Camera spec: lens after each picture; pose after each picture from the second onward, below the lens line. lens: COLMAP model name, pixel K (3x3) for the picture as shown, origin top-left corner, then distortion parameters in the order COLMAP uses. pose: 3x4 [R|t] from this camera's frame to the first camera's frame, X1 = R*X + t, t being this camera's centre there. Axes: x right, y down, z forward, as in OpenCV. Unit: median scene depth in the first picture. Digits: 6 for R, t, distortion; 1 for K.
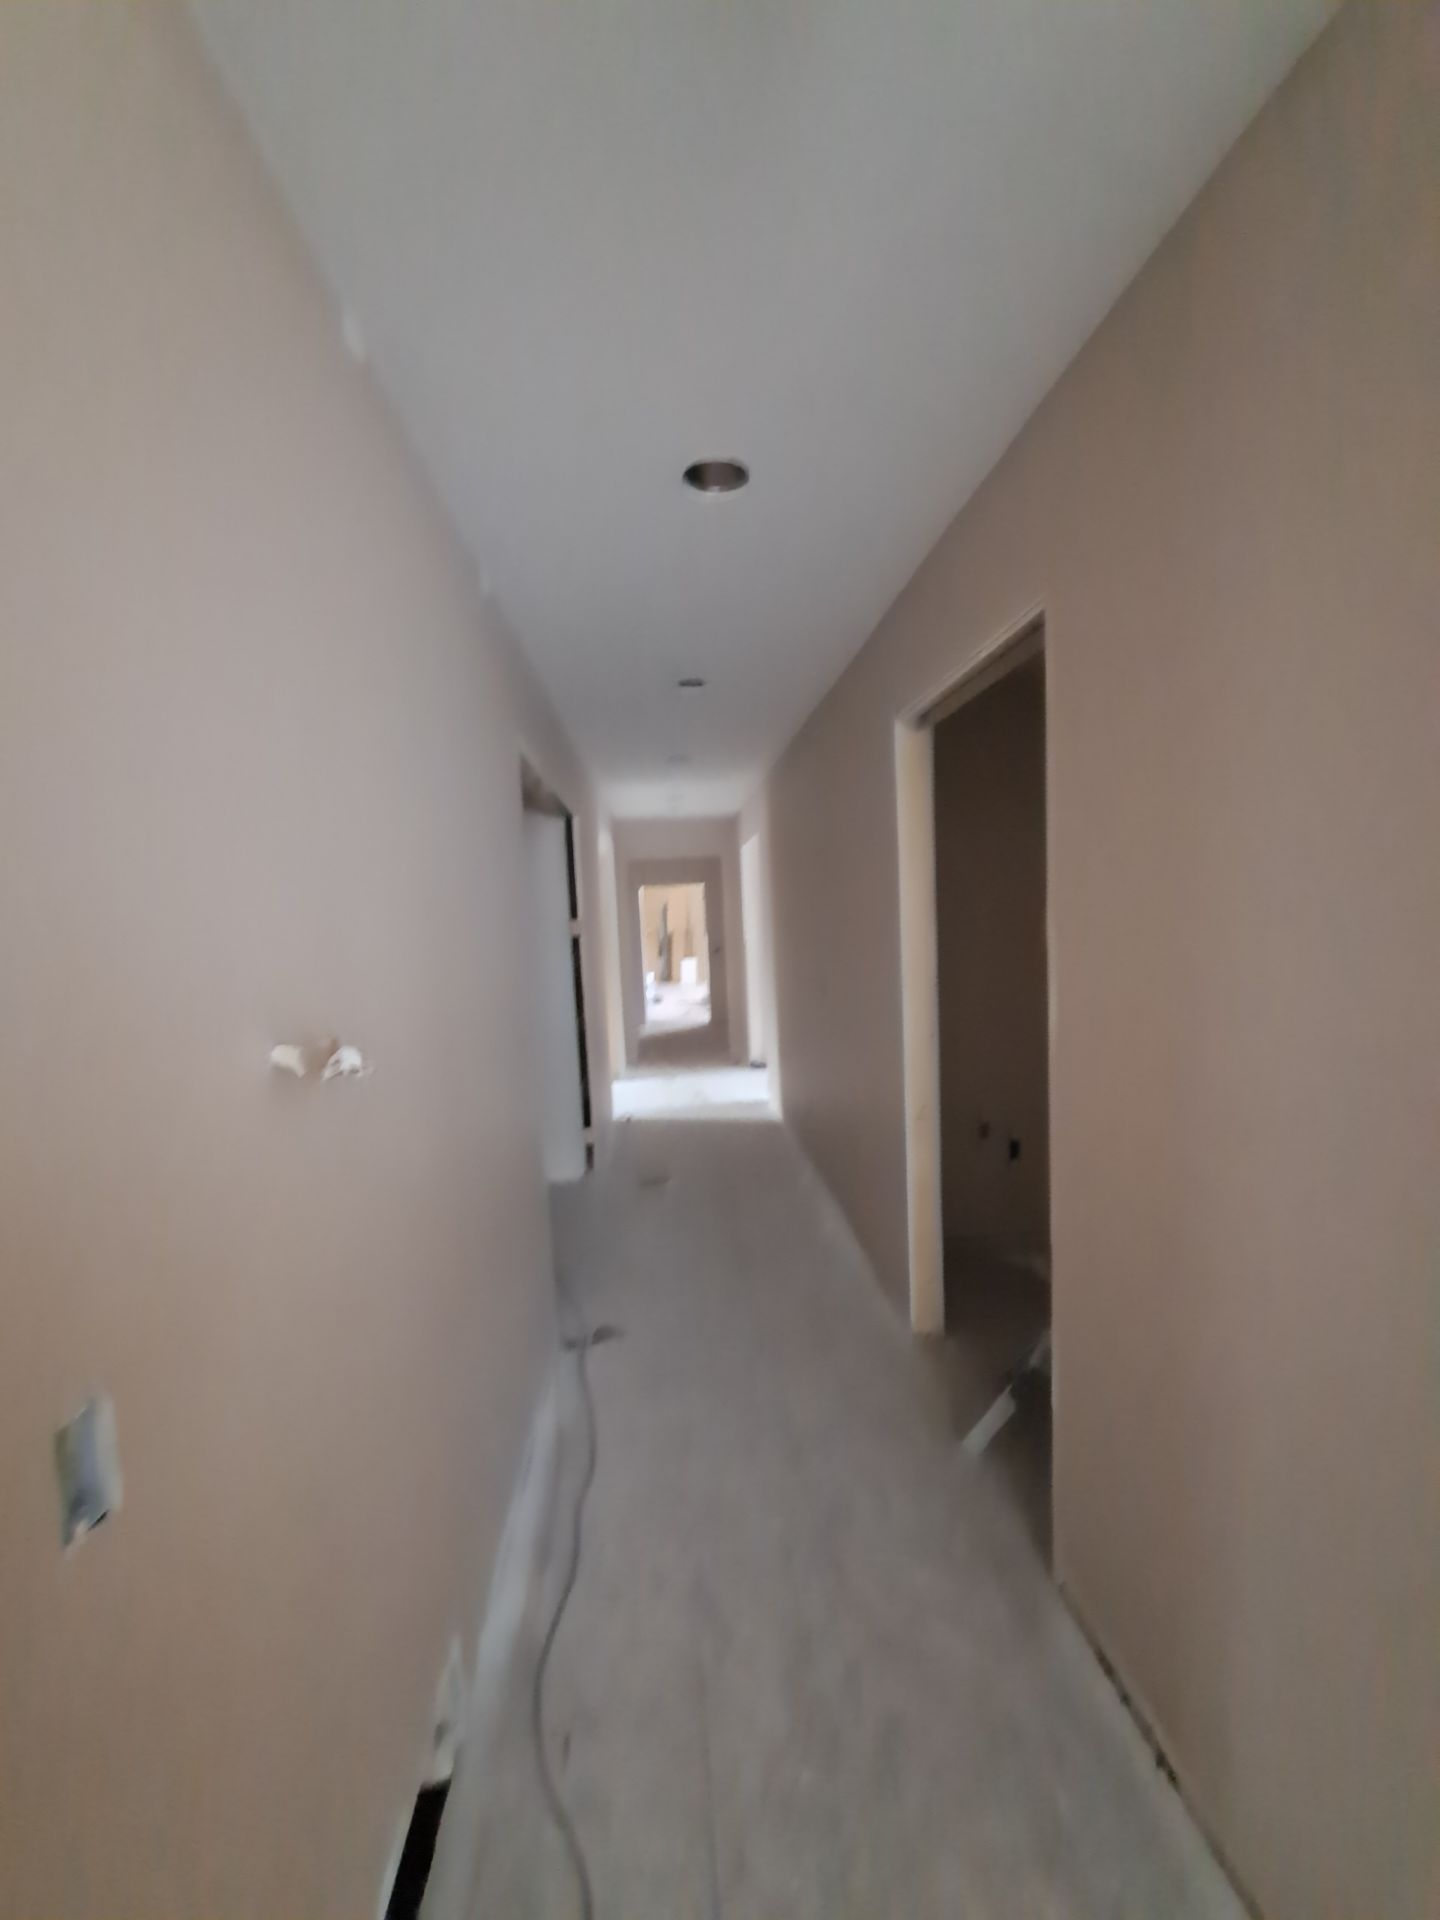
lens RADIAL K [[772.8, 0, 717.9], [0, 772.8, 969.6], [0, 0, 1]] dist [-0.001073, -0.000351]
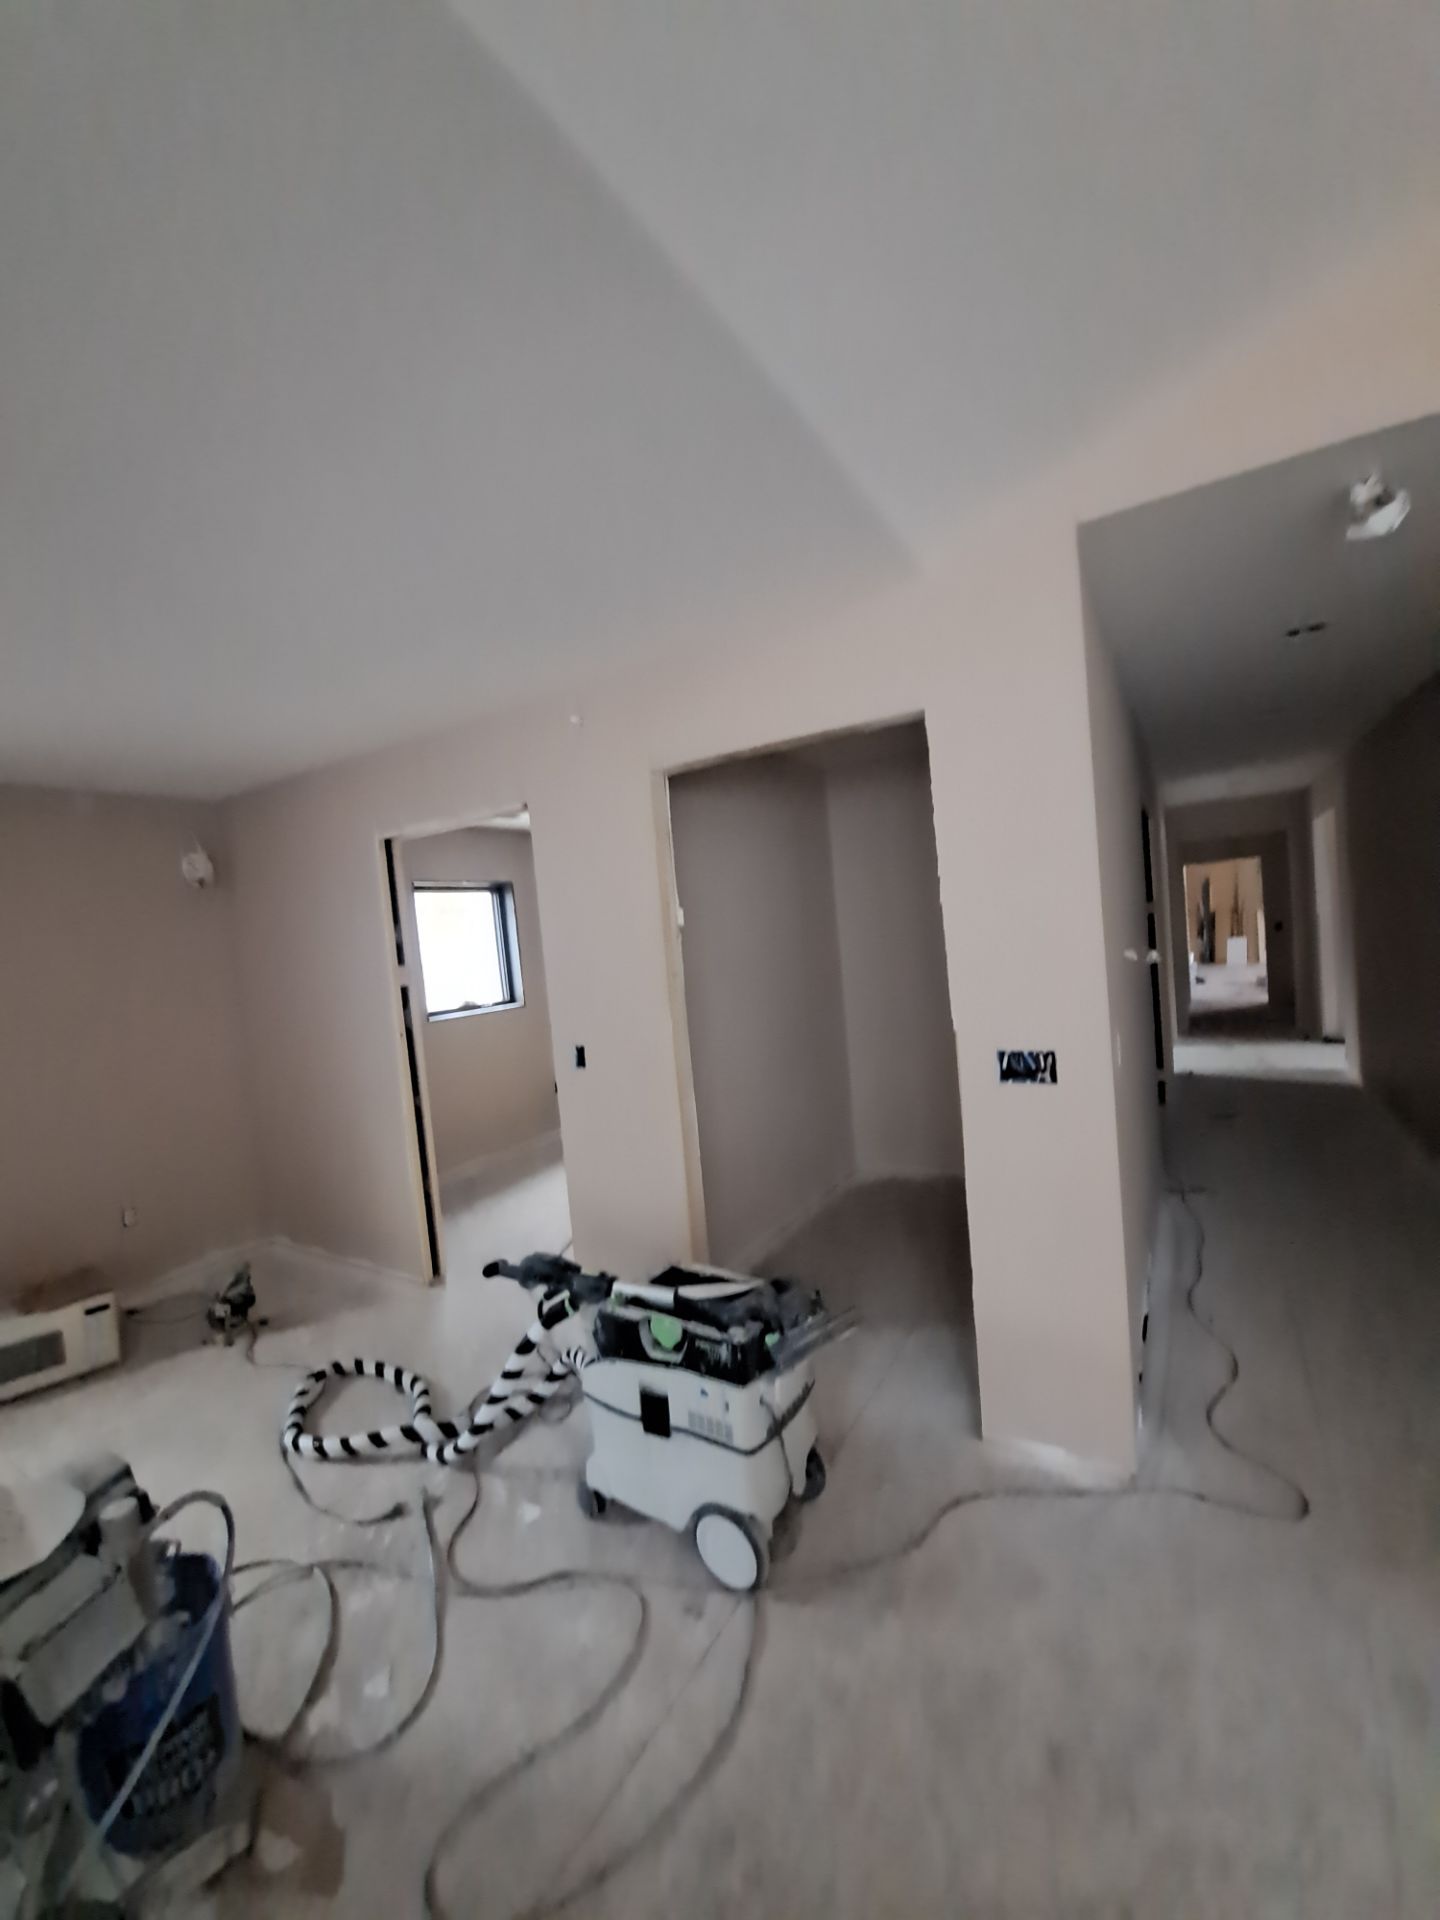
lens RADIAL K [[772.8, 0, 717.9], [0, 772.8, 969.6], [0, 0, 1]] dist [-0.001073, -0.000351]
pose [[0.814658, 0.006585, -0.579904, -0.014001], [0.004087, 0.999846, 0.017095, 0.009902], [0.579927, -0.016296, 0.814505, -0.218731]]
